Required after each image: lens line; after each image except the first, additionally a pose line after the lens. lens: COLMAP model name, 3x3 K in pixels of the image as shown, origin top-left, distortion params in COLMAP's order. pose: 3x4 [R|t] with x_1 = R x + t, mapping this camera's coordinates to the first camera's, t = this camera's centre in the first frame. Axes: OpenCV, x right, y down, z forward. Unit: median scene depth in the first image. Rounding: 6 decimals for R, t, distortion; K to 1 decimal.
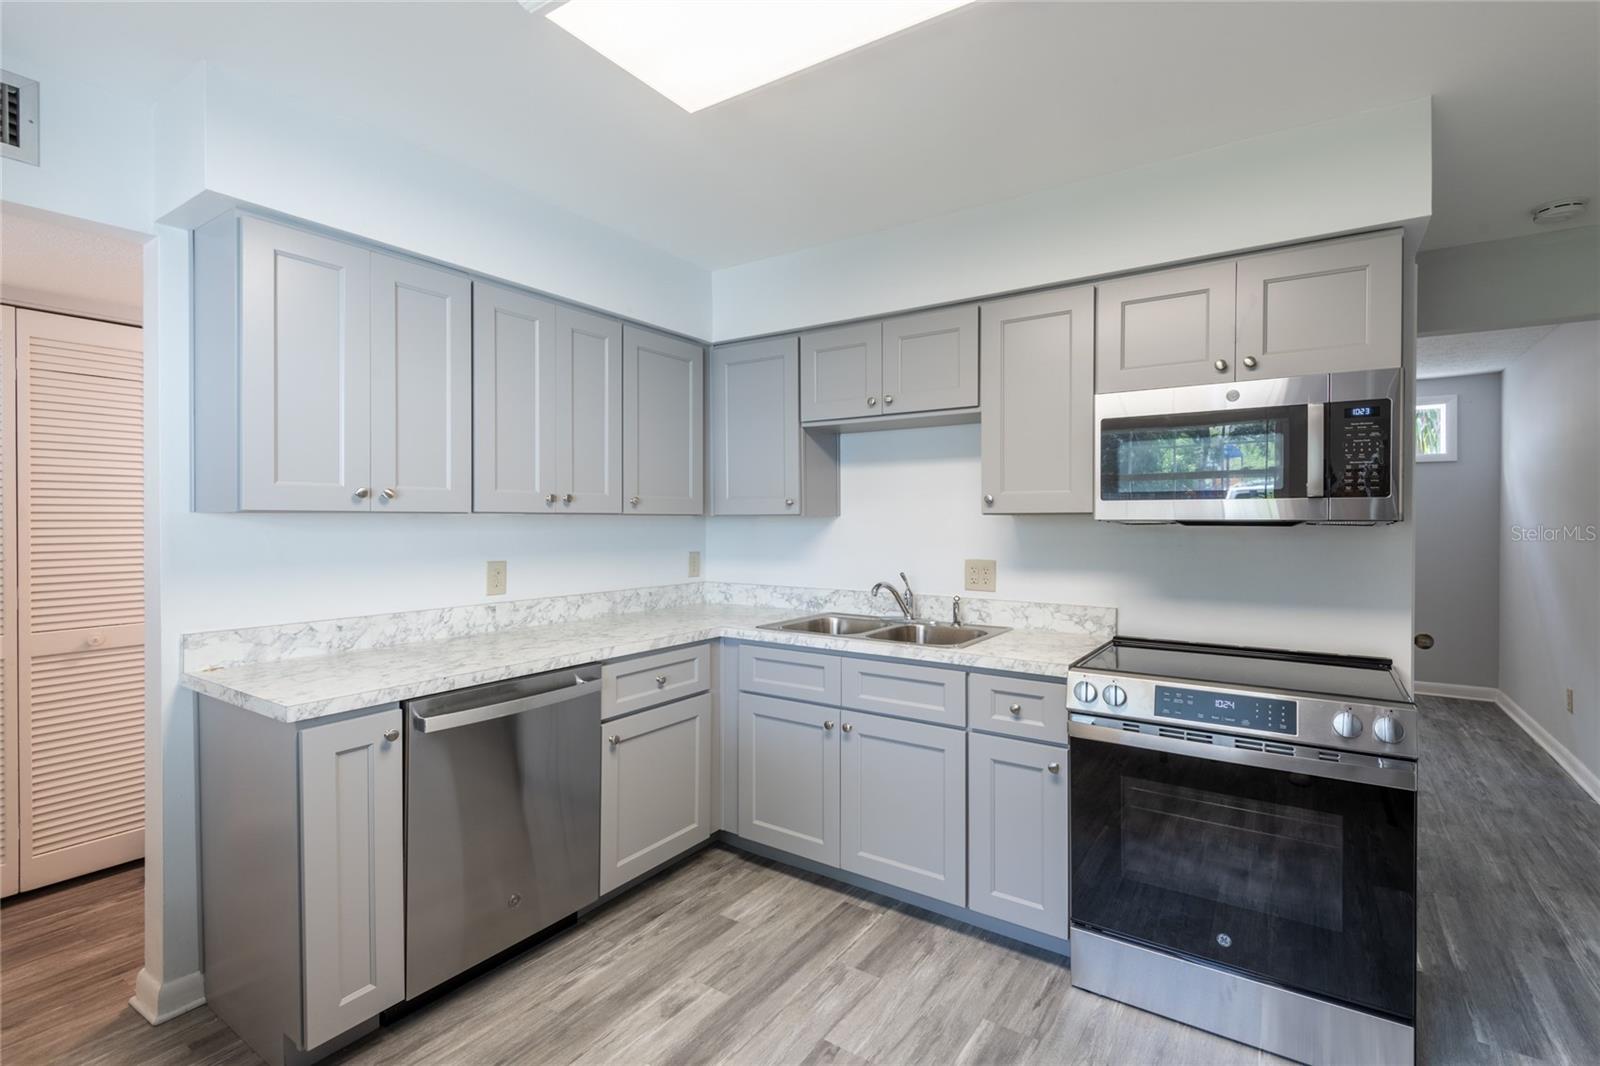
lens RADIAL K [[748.9, 0, 777.4], [0, 748.9, 524.0], [0, 0, 1]] dist [0.042651, -0.028225]
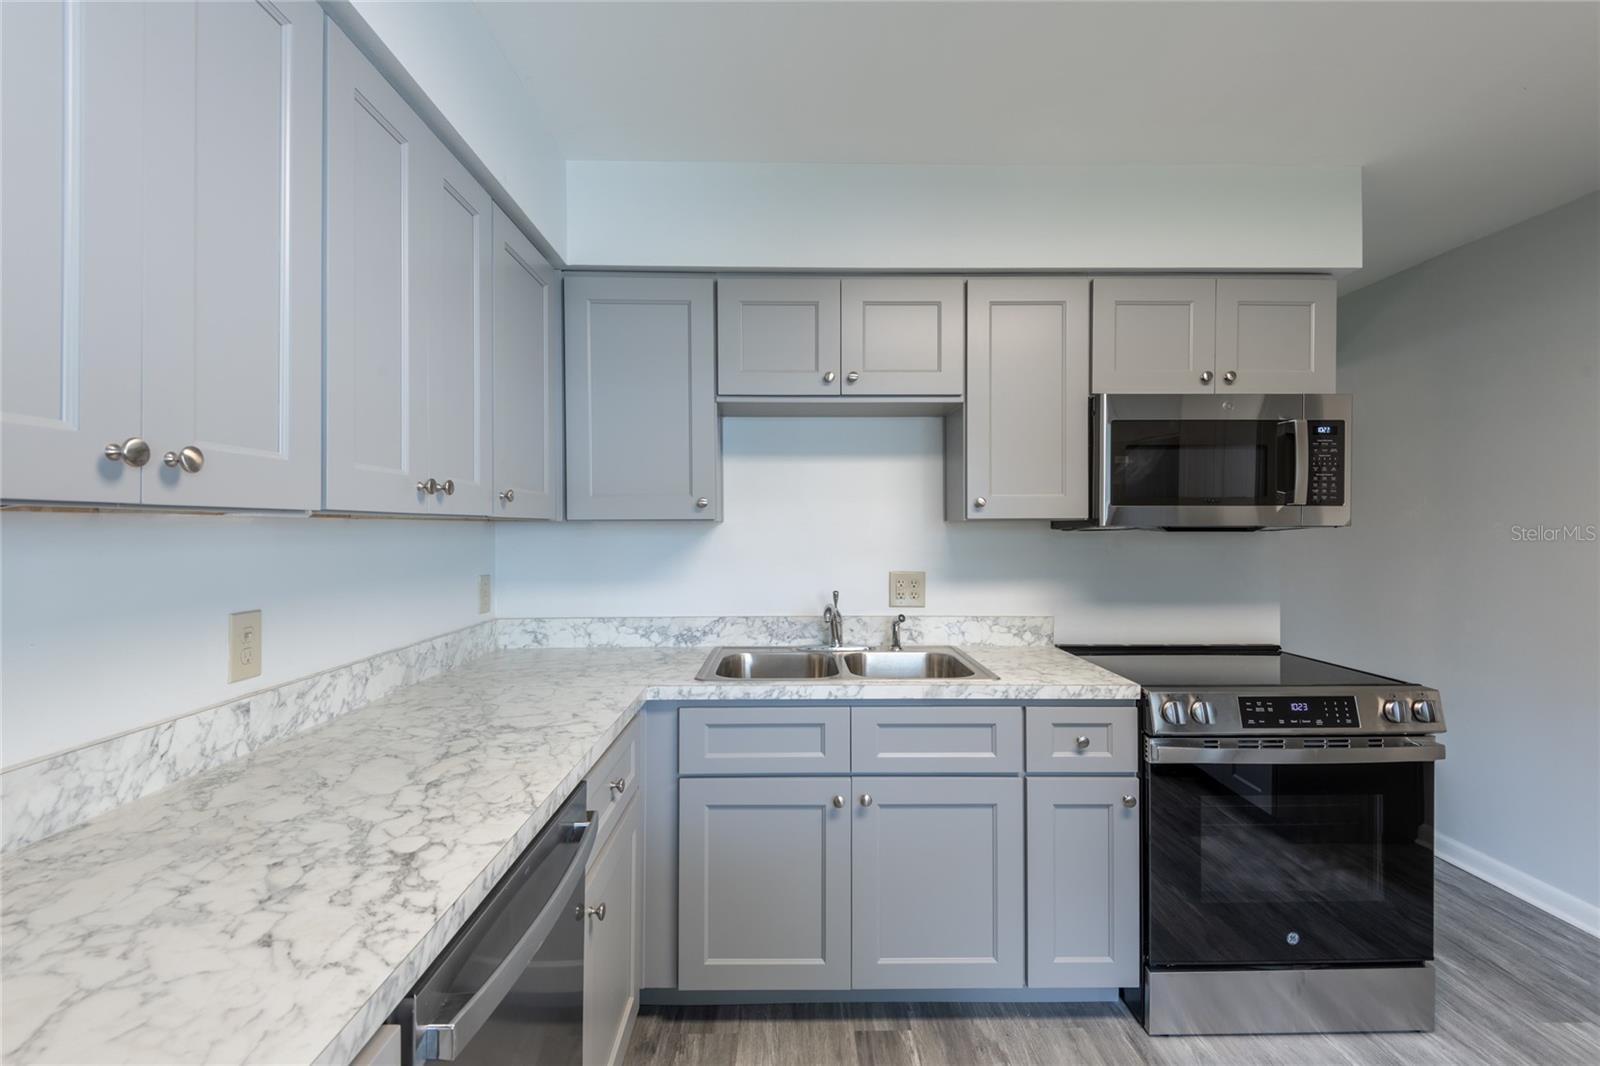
lens RADIAL K [[750.5, 0, 795.2], [0, 750.5, 526.4], [0, 0, 1]] dist [0.037359, -0.026136]
pose [[0.810003, -0.001346, 0.586424, -0.414589], [0.005575, 0.999970, -0.005405, -0.001805], [-0.586399, 0.007647, 0.809986, 0.425279]]
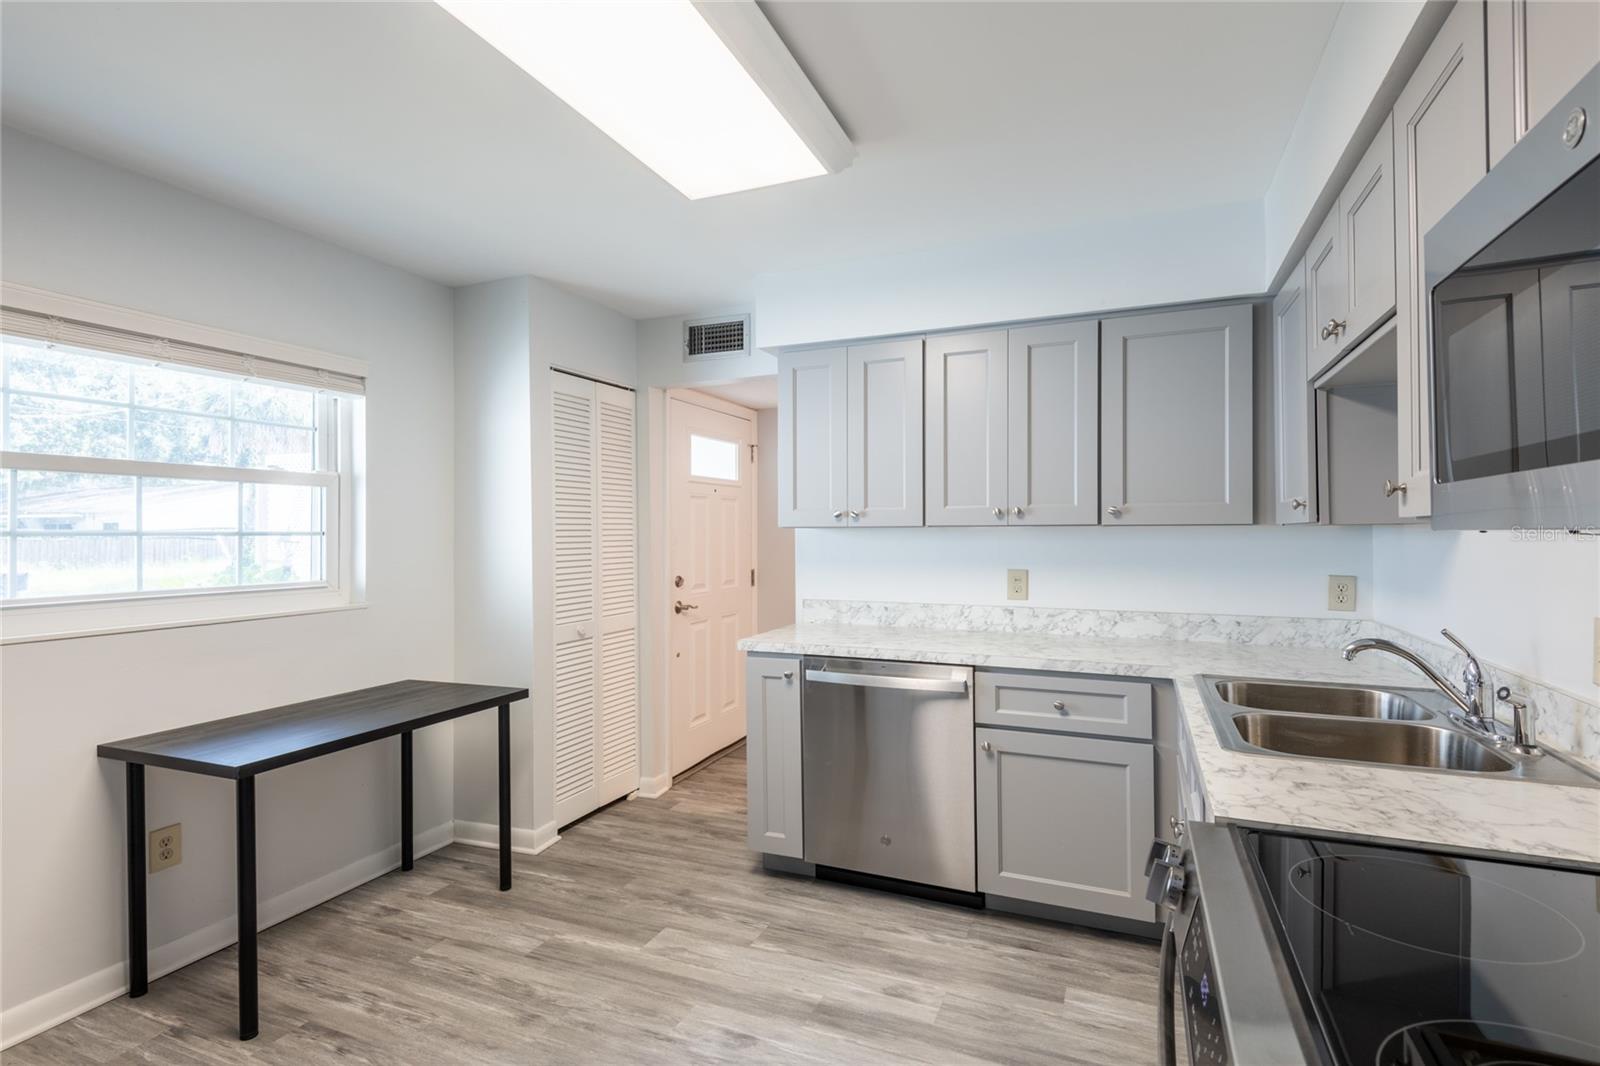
lens RADIAL K [[740.8, 0, 829.8], [0, 740.8, 523.1], [0, 0, 1]] dist [0.037232, -0.026062]
pose [[0.241915, -0.011265, -0.970232, 0.689417], [-0.002541, 0.999922, -0.012244, -0.005015], [0.970294, 0.005428, 0.241867, 0.518408]]
